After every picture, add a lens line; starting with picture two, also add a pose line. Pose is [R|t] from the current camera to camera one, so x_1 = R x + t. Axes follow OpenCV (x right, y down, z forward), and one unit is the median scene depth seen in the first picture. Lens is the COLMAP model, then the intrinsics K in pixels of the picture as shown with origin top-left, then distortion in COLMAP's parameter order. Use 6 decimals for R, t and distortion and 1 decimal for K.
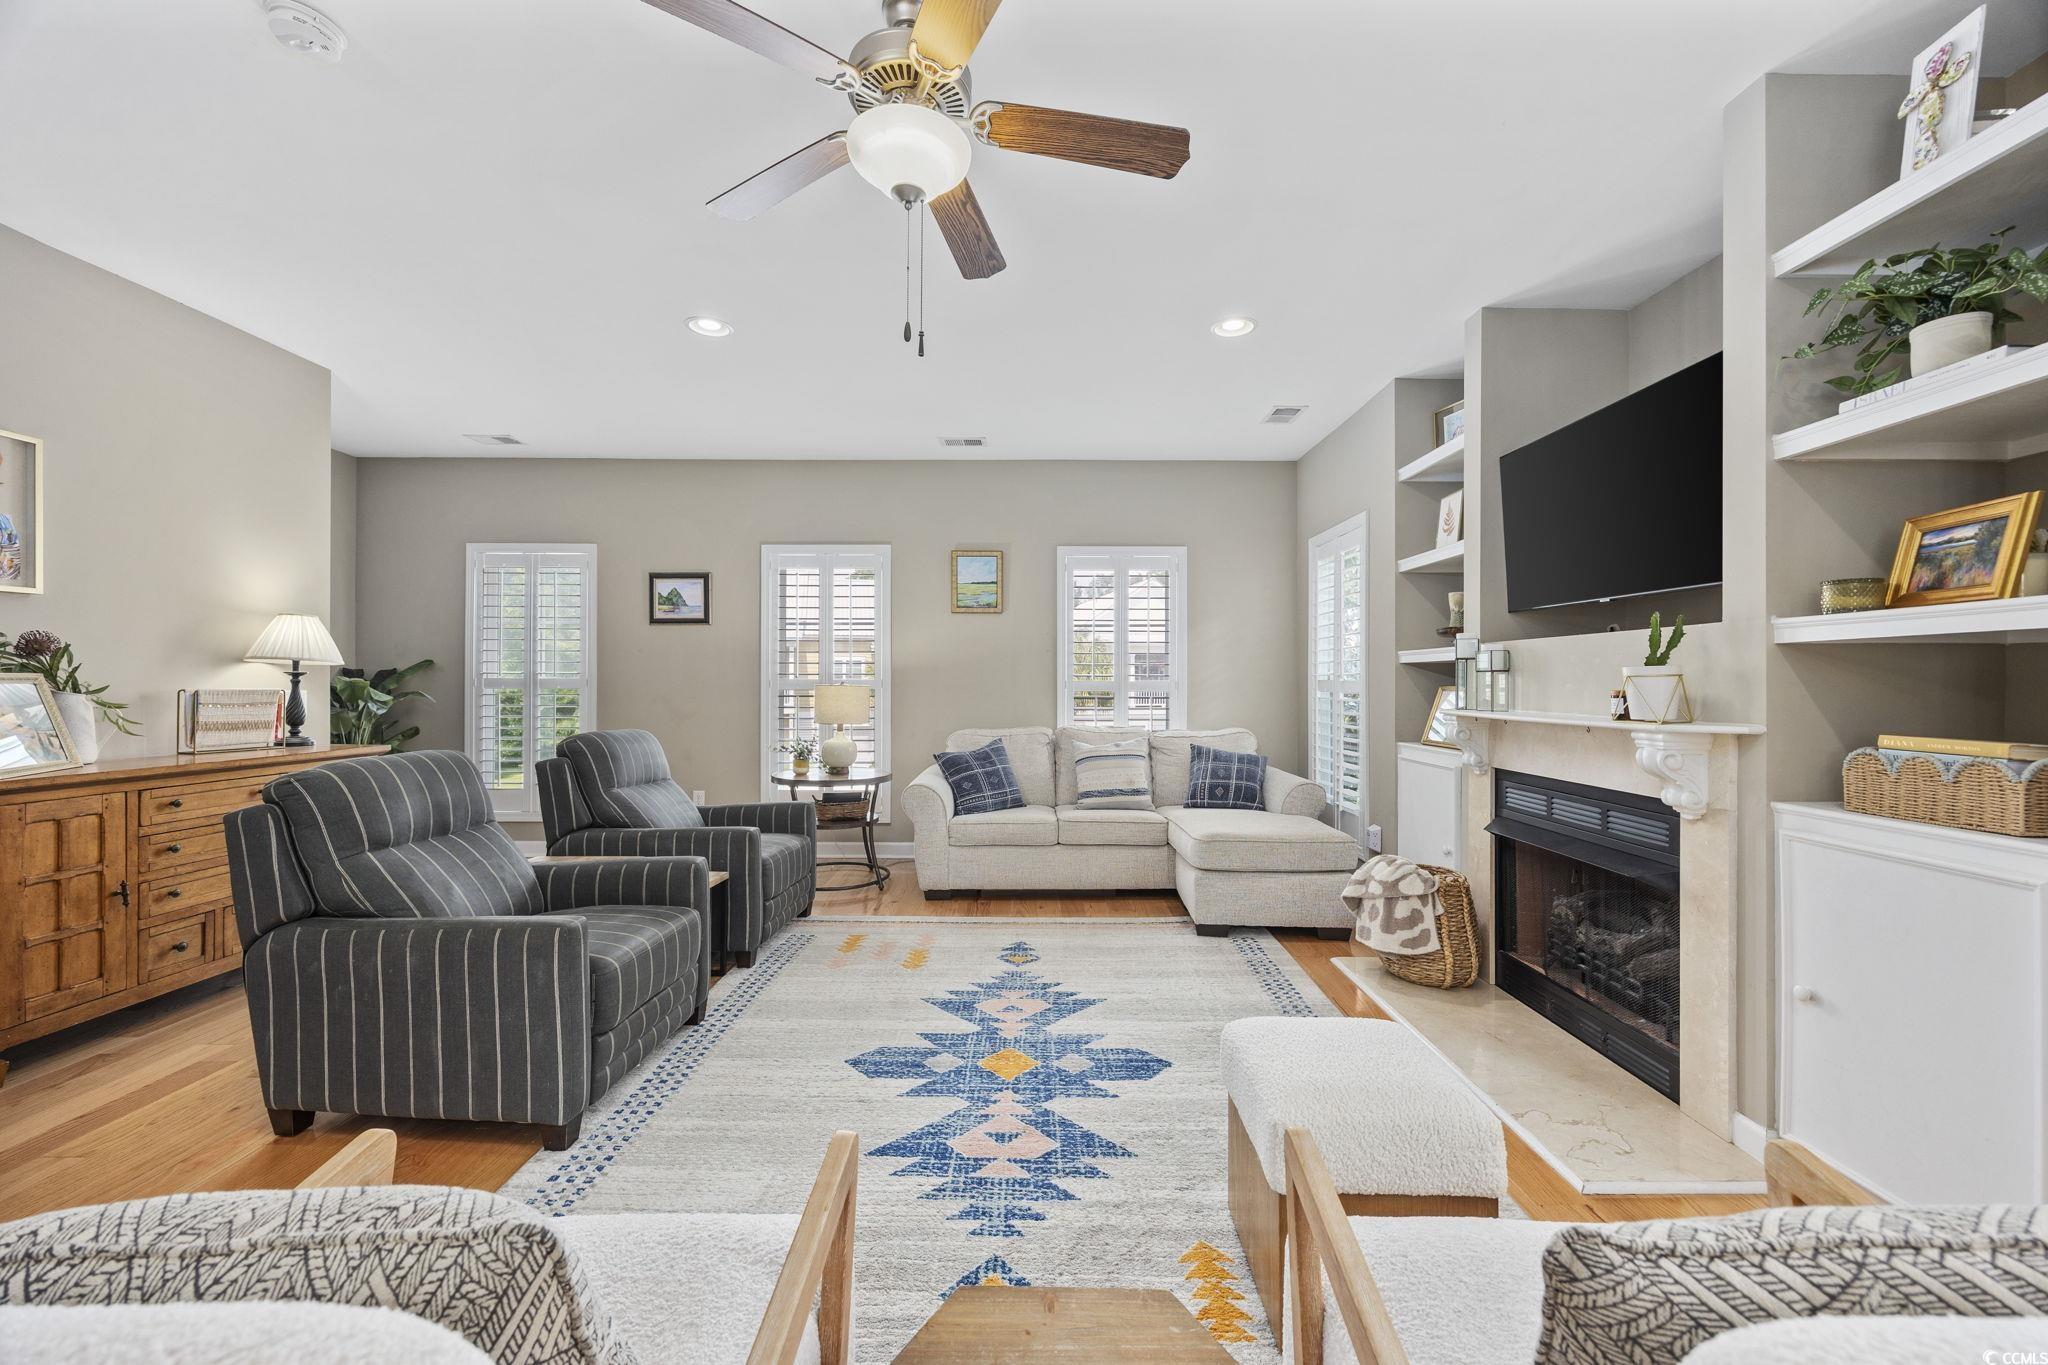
lens RADIAL K [[781.1, 0, 1030.9], [0, 781.1, 677.7], [0, 0, 1]] dist [-0.003082, 0.000133]
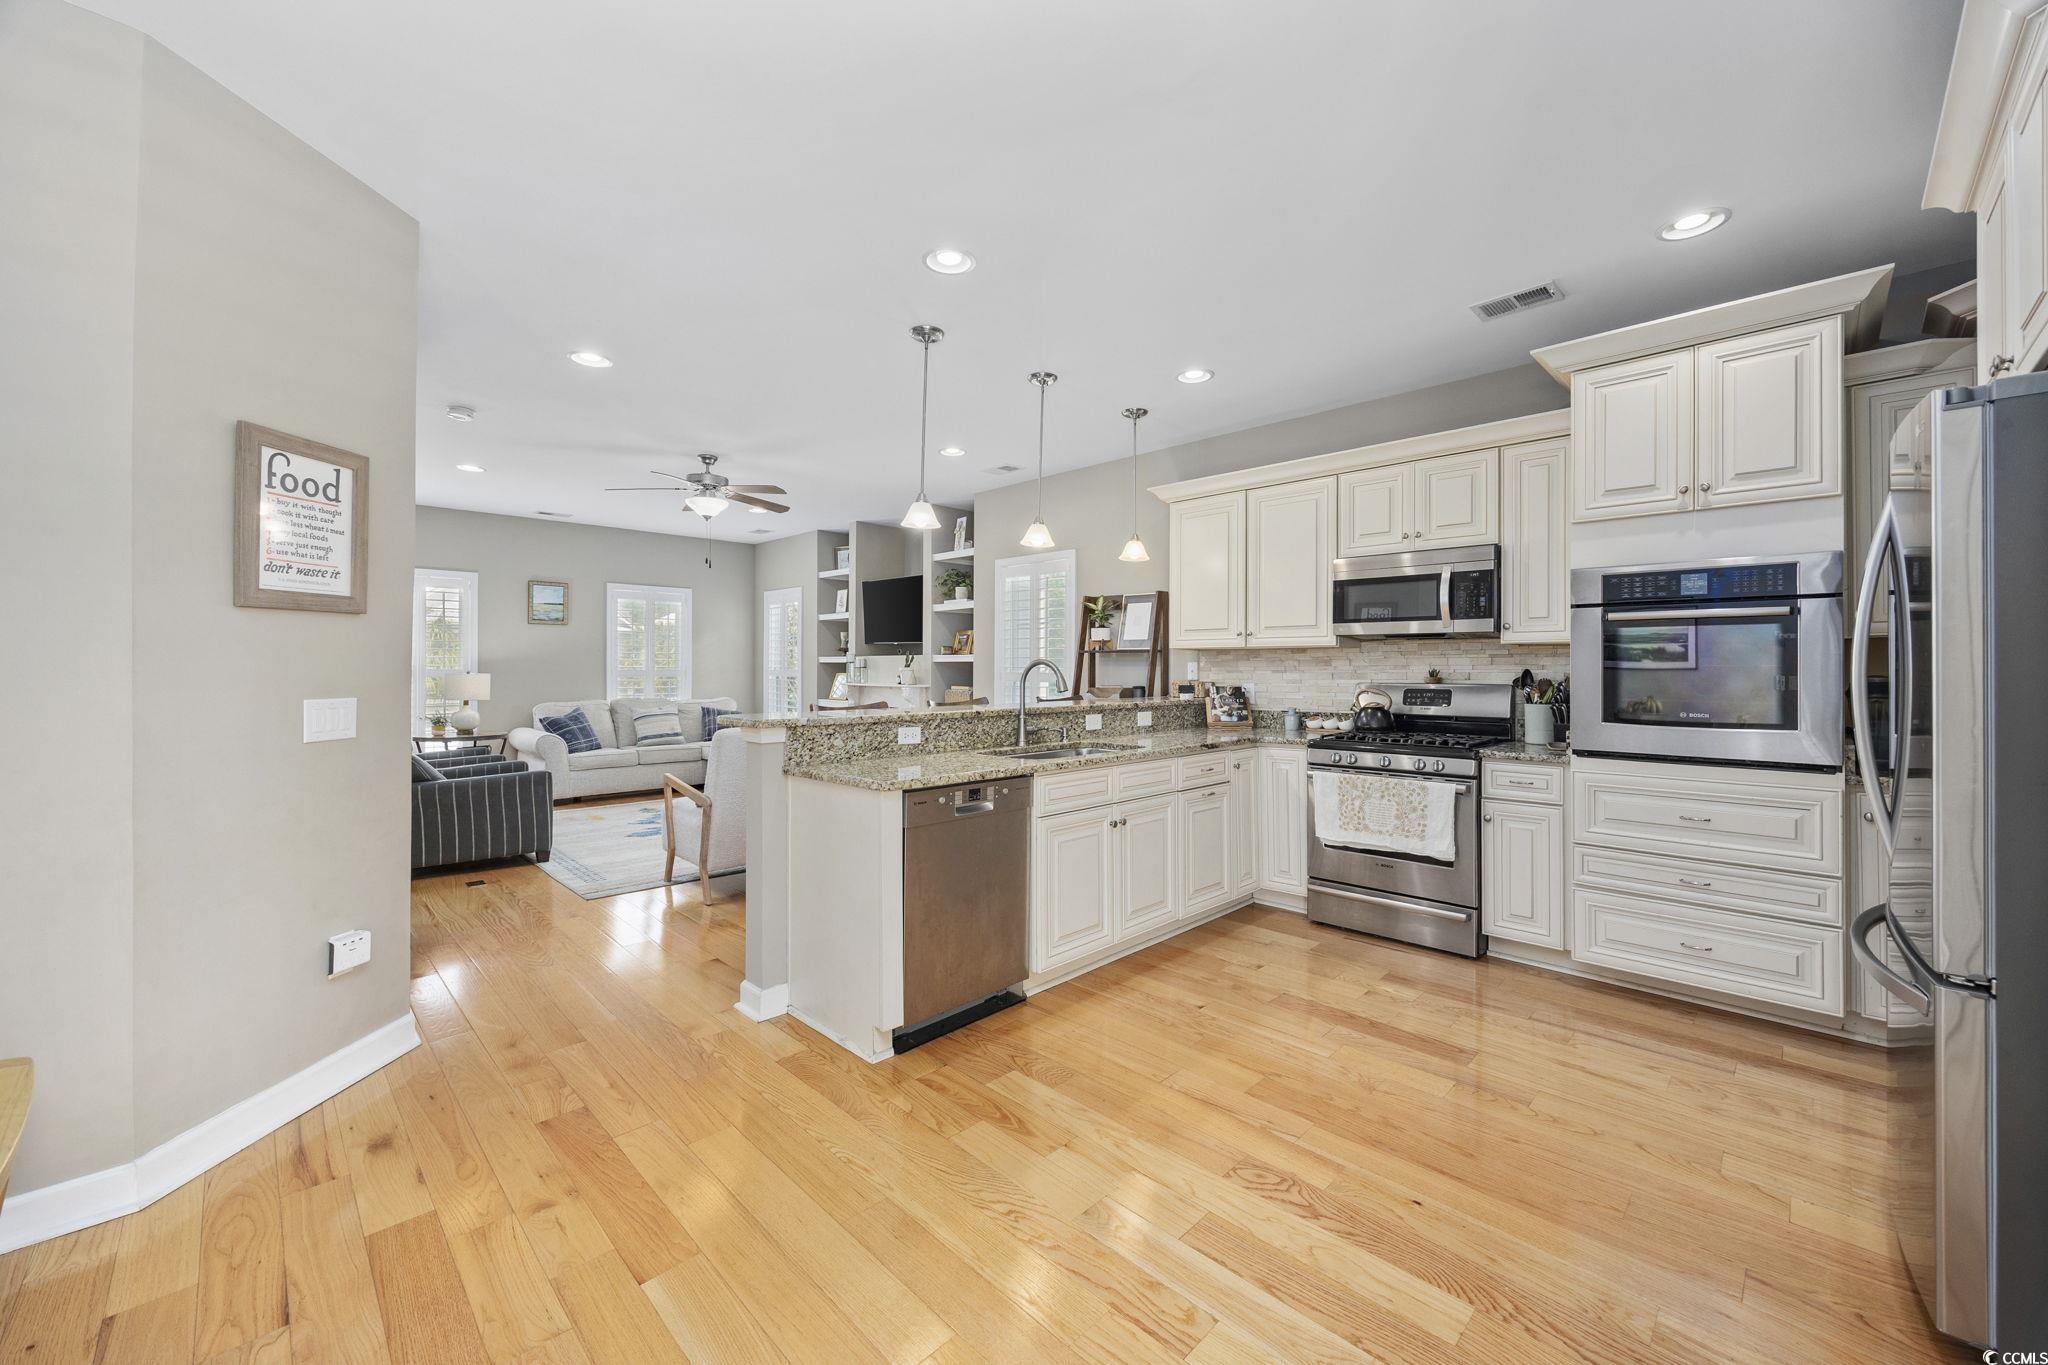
lens RADIAL K [[781.1, 0, 1033.6], [0, 781.1, 668.0], [0, 0, 1]] dist [-0.003082, 0.000133]
pose [[0.702323, -0.002187, 0.711855, -1.123551], [-0.005394, 0.999950, 0.008394, -0.041289], [-0.711838, -0.009735, 0.702276, -1.626504]]
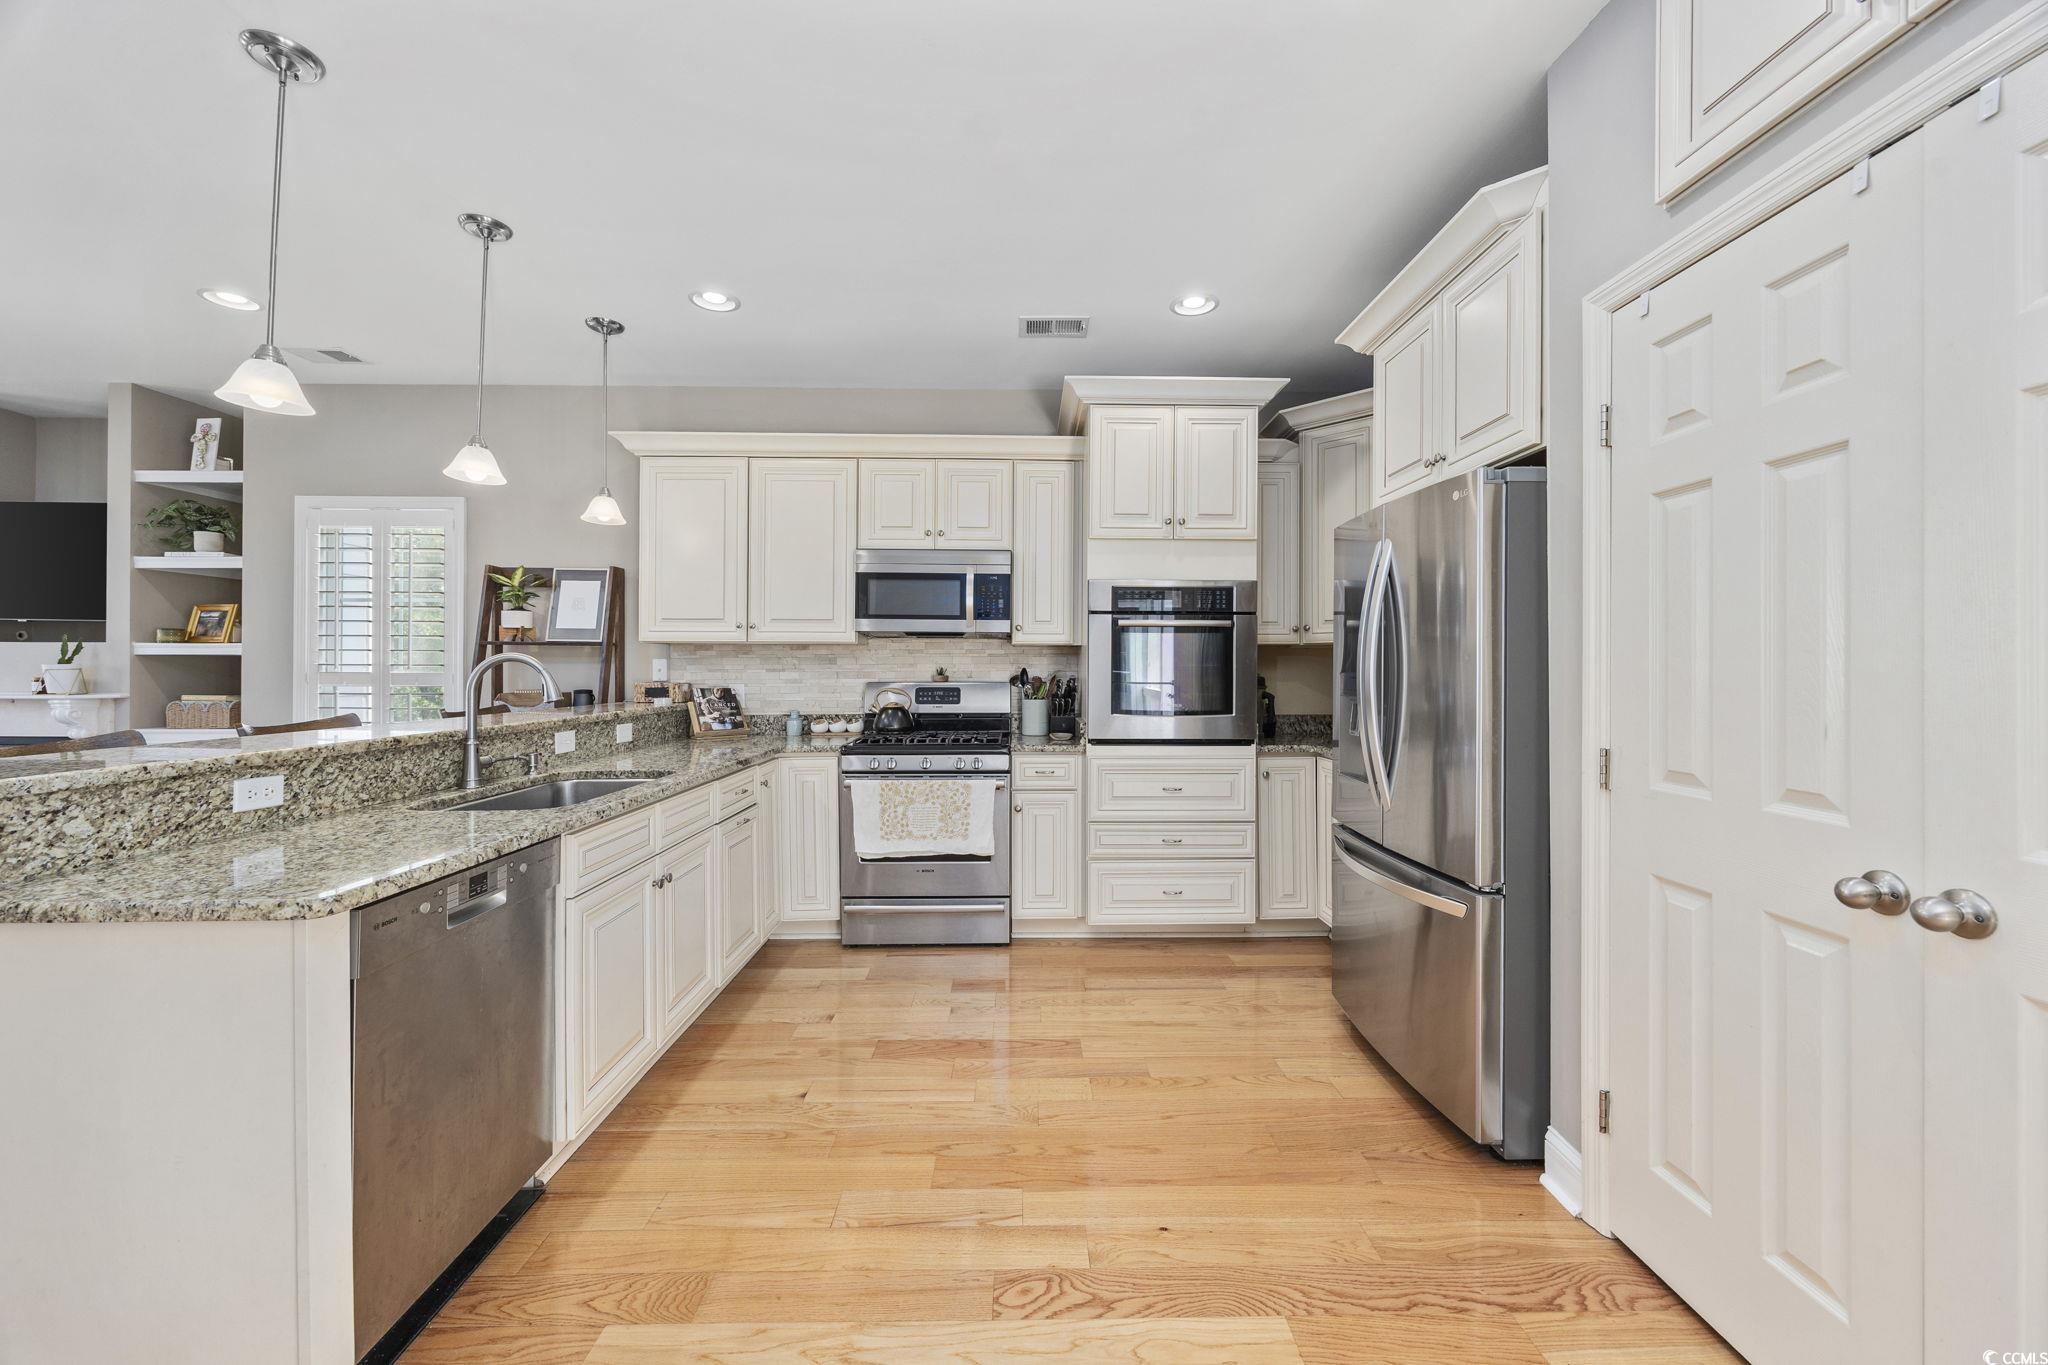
lens RADIAL K [[781.1, 0, 1018.5], [0, 781.1, 670.5], [0, 0, 1]] dist [-0.003082, 0.000133]
pose [[-0.015771, -0.007236, 0.999849, -1.031782], [-0.011502, 0.999909, 0.007055, -0.037293], [-0.999809, -0.011389, -0.015853, -1.179552]]
